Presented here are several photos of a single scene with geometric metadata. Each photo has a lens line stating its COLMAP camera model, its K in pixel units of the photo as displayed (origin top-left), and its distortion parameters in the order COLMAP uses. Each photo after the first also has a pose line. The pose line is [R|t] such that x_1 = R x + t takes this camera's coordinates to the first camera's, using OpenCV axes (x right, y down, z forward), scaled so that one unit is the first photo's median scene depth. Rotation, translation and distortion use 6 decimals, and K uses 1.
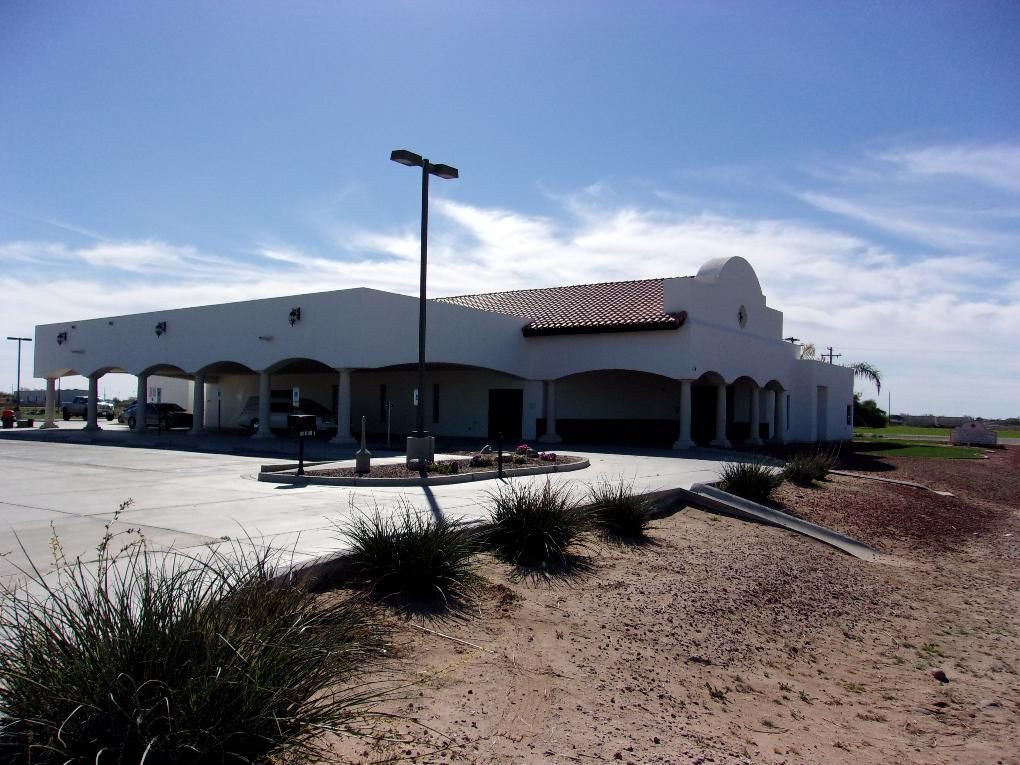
lens RADIAL K [[827.1, 0, 510.0], [0, 827.1, 382.5], [0, 0, 1]] dist [0.032863, -0.035403]
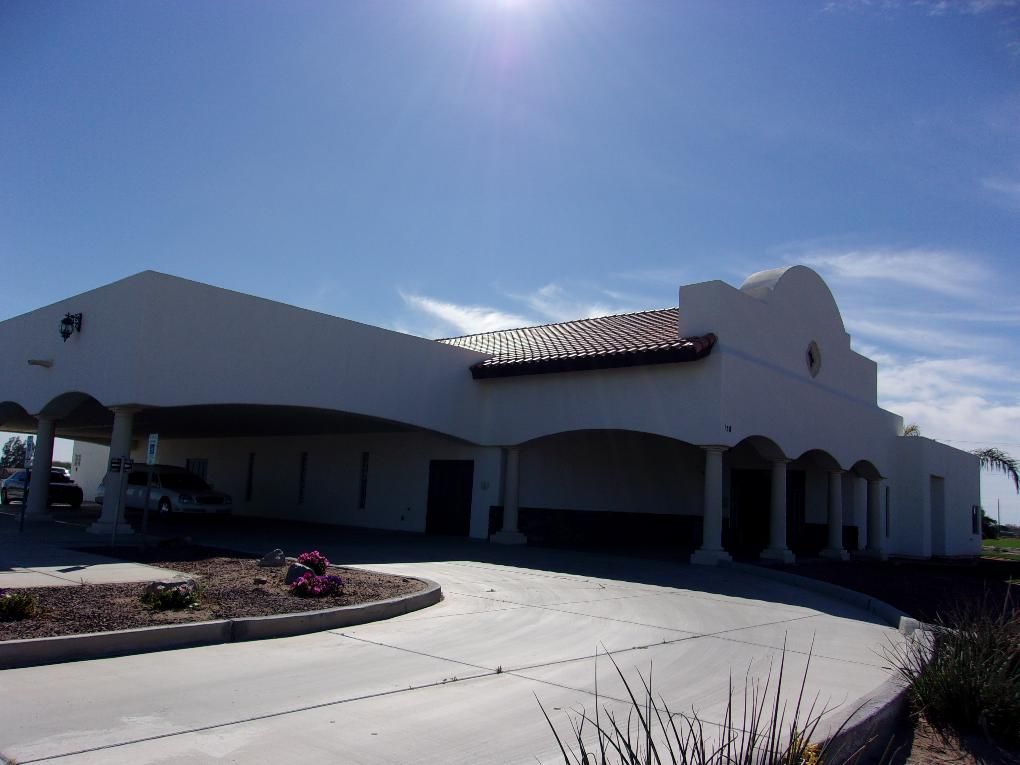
lens RADIAL K [[851.8, 0, 510.0], [0, 851.8, 382.5], [0, 0, 1]] dist [0.058621, 0.006251]
pose [[0.996592, 0.021709, -0.079587, 0.103323], [-0.030038, 0.994019, -0.104998, 0.018073], [0.076831, 0.107031, 0.991283, 0.337106]]
